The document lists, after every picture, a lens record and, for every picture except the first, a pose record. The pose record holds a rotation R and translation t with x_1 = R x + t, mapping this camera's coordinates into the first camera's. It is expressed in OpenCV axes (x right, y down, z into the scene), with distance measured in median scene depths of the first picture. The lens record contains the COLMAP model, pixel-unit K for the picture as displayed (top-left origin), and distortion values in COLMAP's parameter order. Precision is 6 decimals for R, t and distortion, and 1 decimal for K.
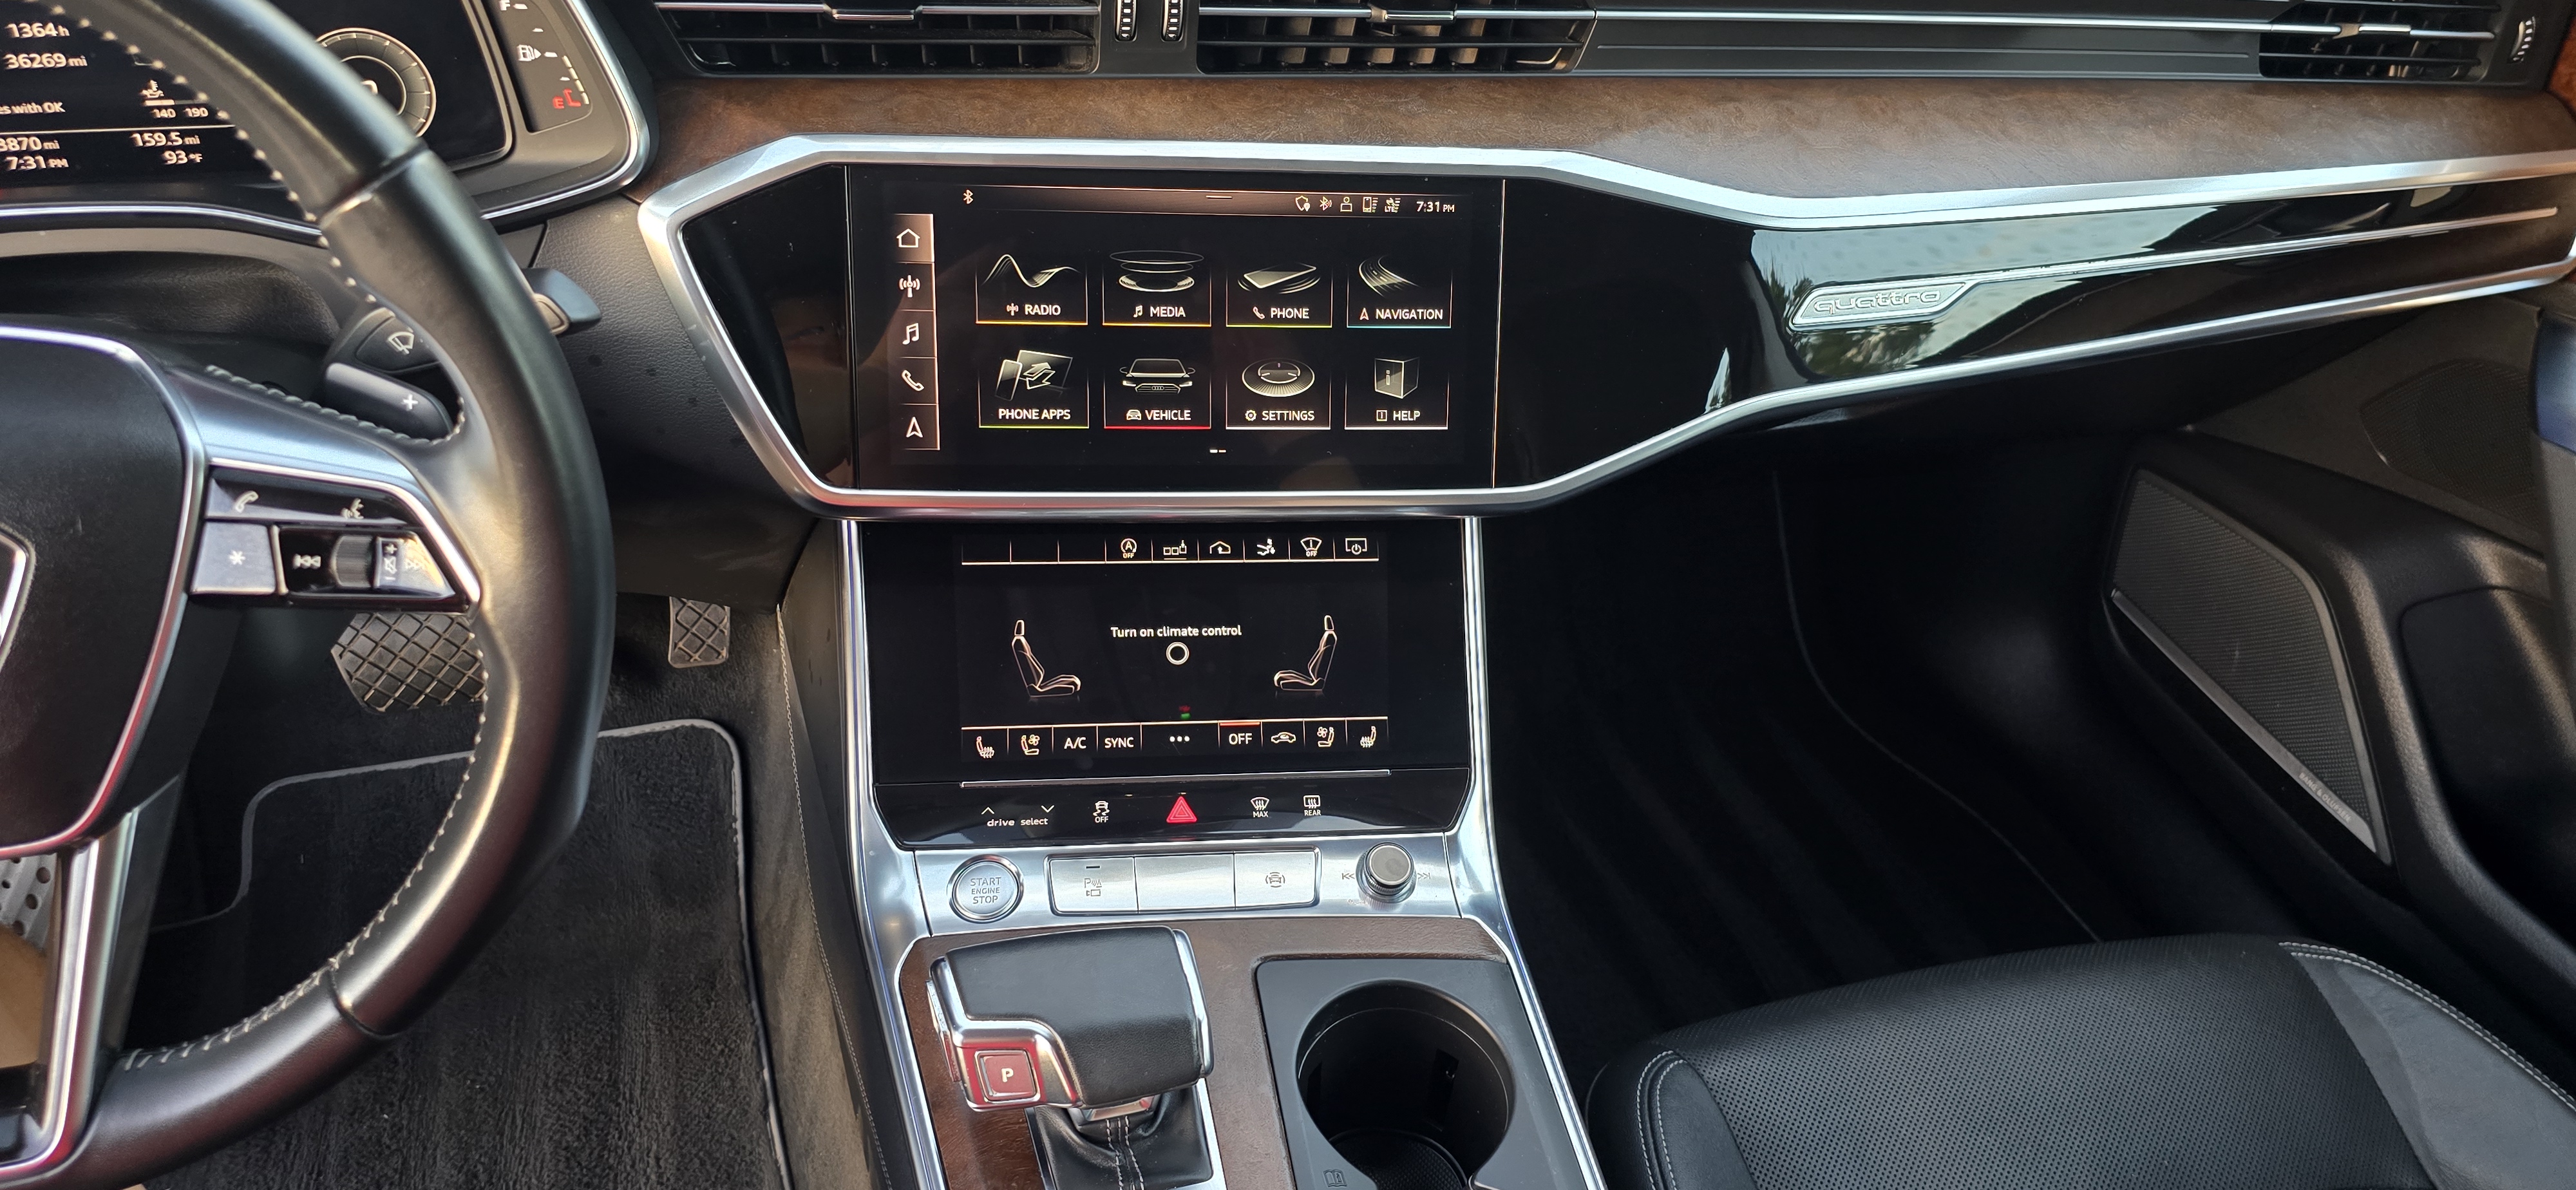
lens RADIAL K [[1720.9, 0, 1297.2], [0, 1720.9, 609.4], [0, 0, 1]] dist [0.056763, -0.055742]
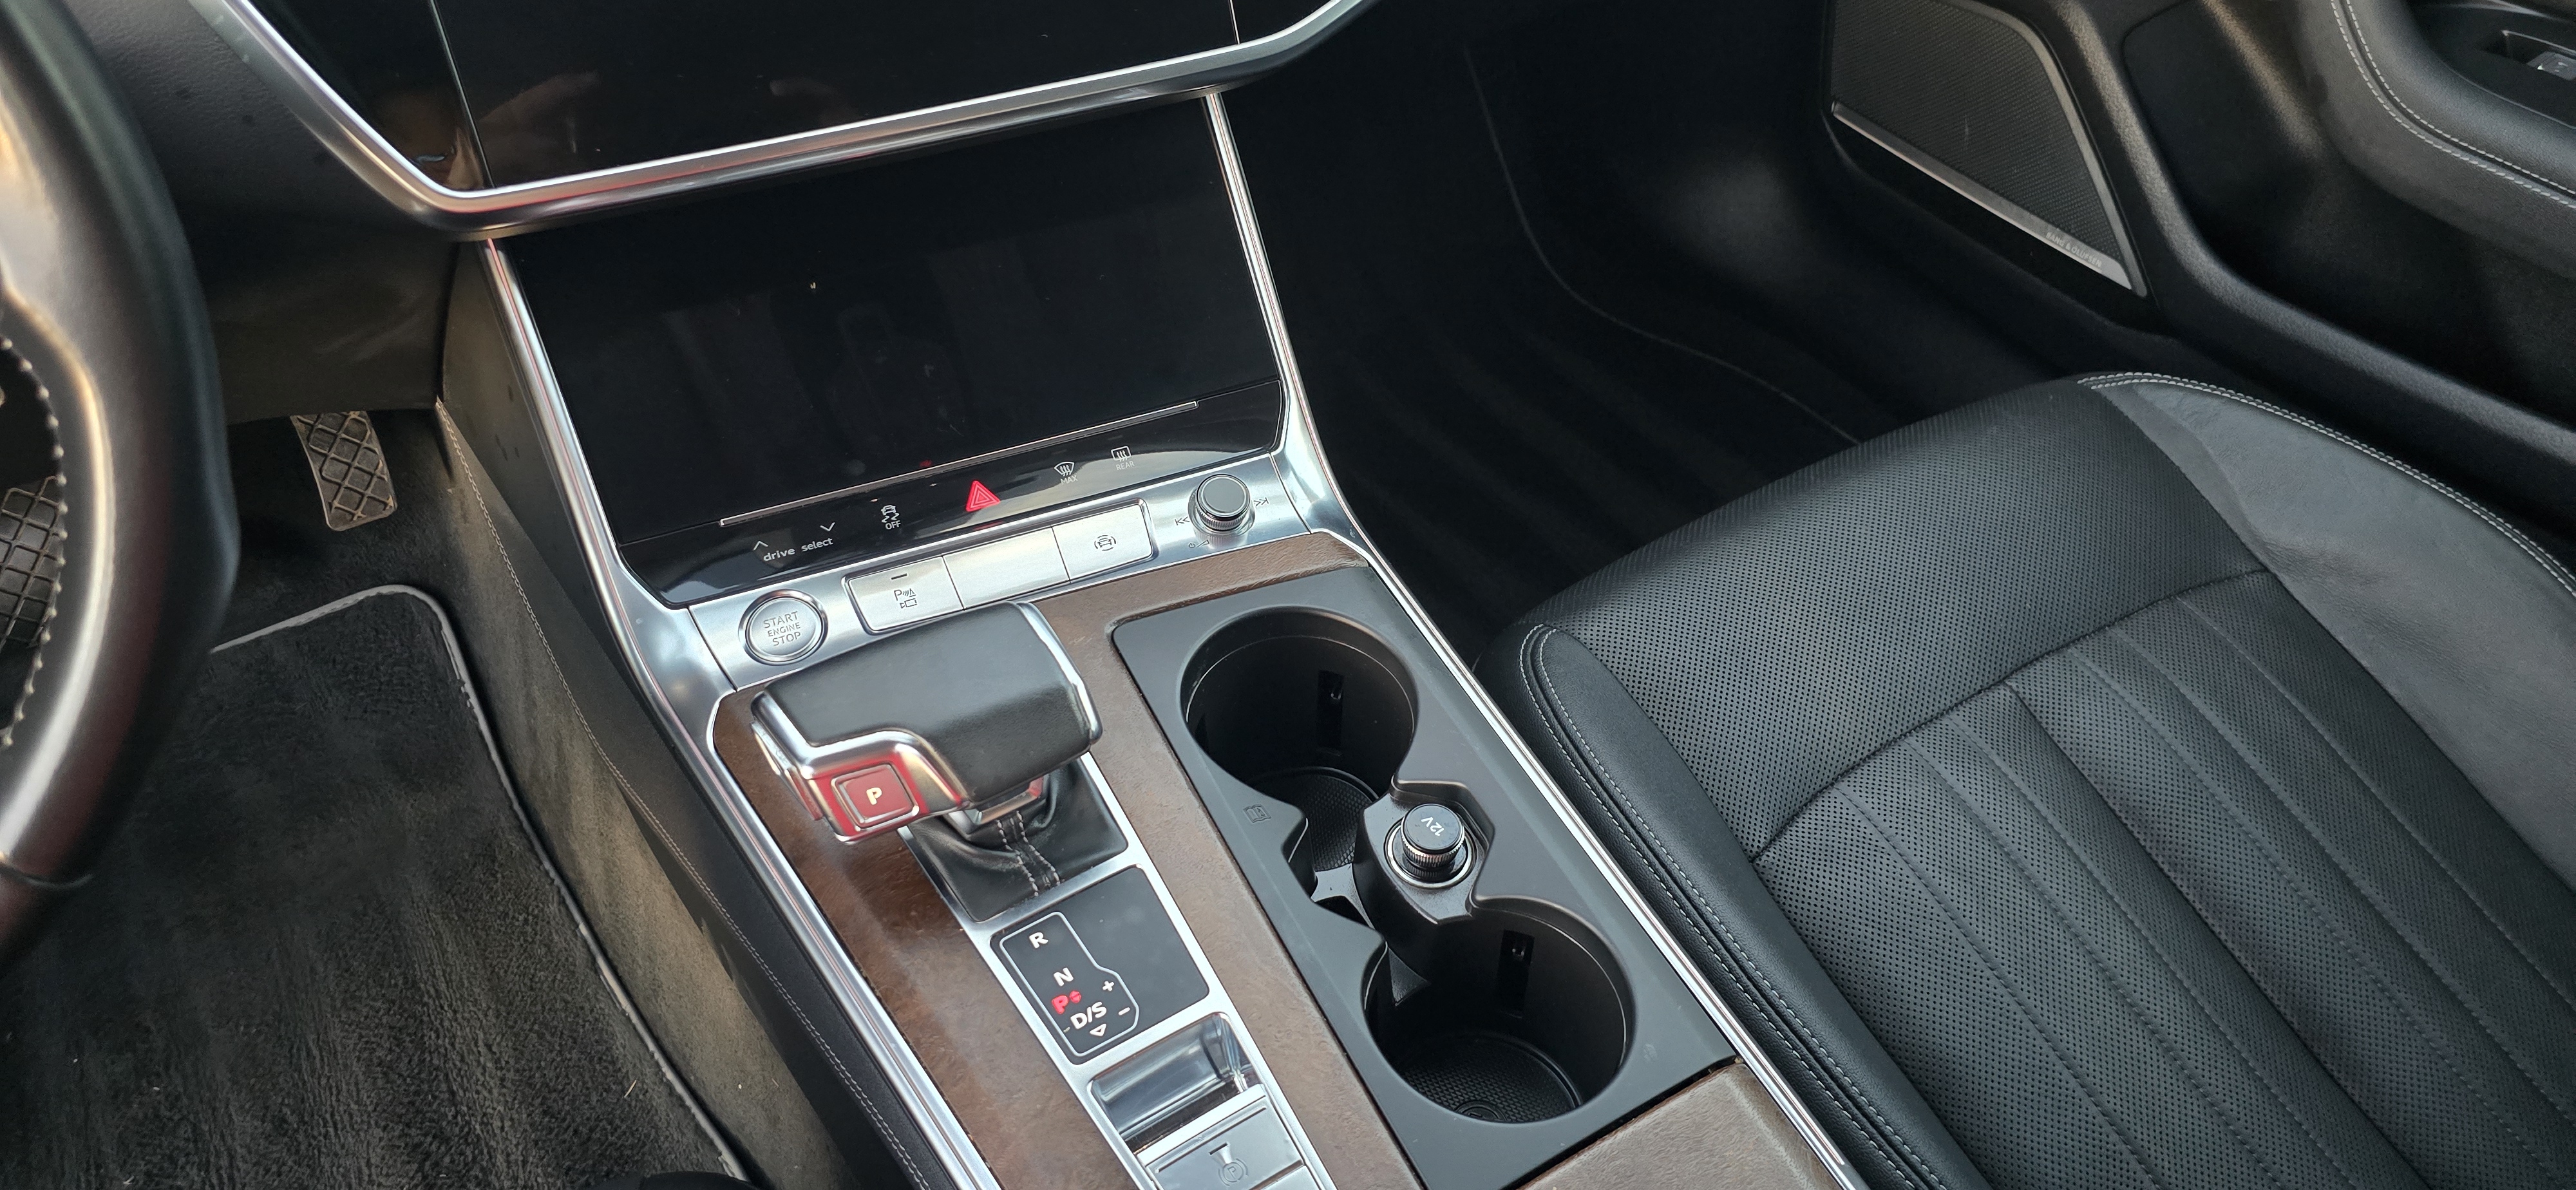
lens RADIAL K [[1720.9, 0, 1297.2], [0, 1720.9, 609.4], [0, 0, 1]] dist [0.056763, -0.055742]
pose [[0.958894, -0.247524, 0.138761, -0.047321], [0.225493, 0.961523, 0.156931, 0.069944], [-0.172266, -0.119190, 0.977813, 0.097431]]
